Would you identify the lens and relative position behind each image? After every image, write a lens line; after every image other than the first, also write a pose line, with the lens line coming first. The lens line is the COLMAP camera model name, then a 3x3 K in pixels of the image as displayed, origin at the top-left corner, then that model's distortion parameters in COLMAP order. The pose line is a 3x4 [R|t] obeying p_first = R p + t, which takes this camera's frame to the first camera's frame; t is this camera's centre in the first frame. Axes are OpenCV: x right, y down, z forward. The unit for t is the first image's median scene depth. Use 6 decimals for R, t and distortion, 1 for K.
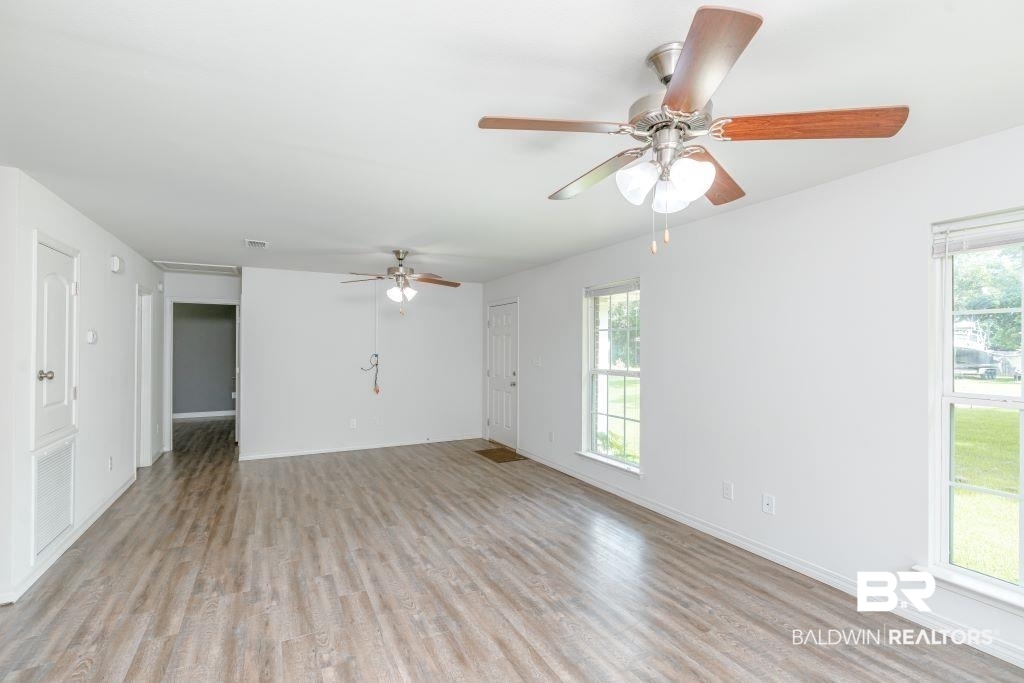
lens RADIAL K [[458.7, 0, 508.3], [0, 458.7, 347.1], [0, 0, 1]] dist [-0.001363, 0.000489]
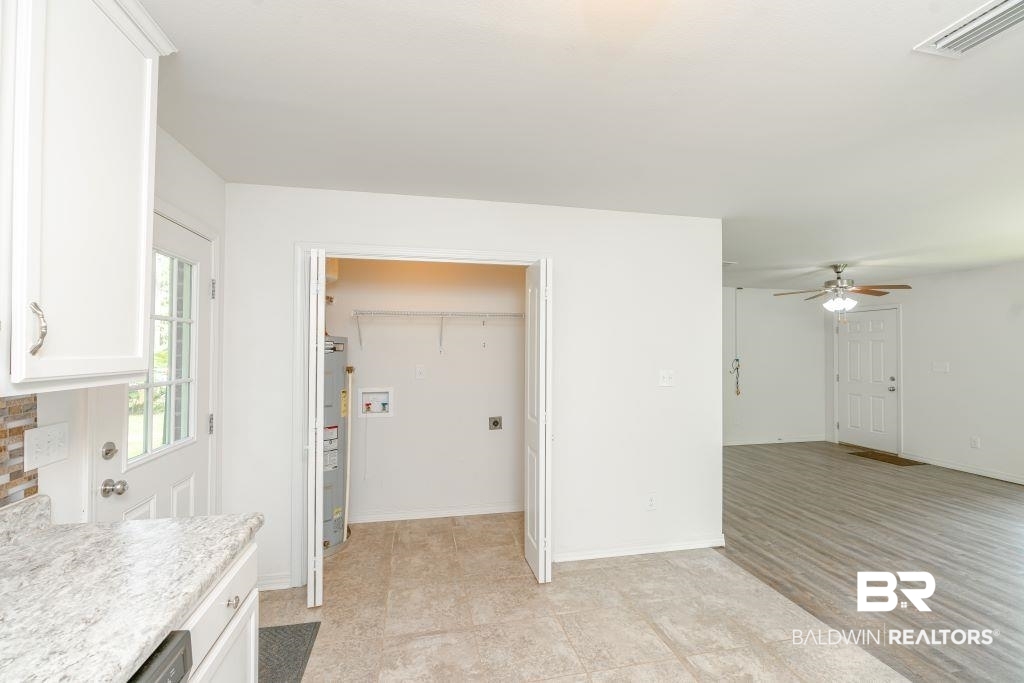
lens RADIAL K [[458.7, 0, 516.0], [0, 458.7, 341.8], [0, 0, 1]] dist [-0.001363, 0.000489]
pose [[0.966409, -0.001448, -0.257005, -0.814859], [-0.000212, 0.999979, -0.006429, -0.023731], [0.257009, 0.006267, 0.966389, -0.289103]]
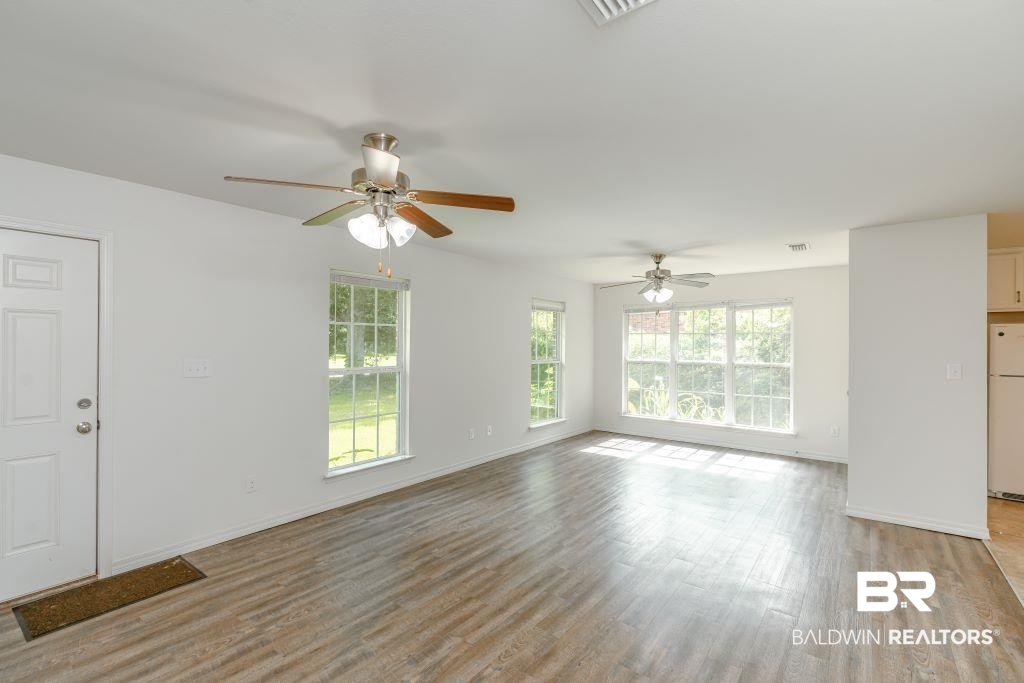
lens RADIAL K [[458.7, 0, 517.4], [0, 458.7, 347.6], [0, 0, 1]] dist [-0.001363, 0.000489]
pose [[-0.421094, -0.012255, 0.906934, -0.834304], [-0.009145, 0.999915, 0.009265, -0.002326], [-0.906971, -0.004392, -0.421170, 1.245668]]
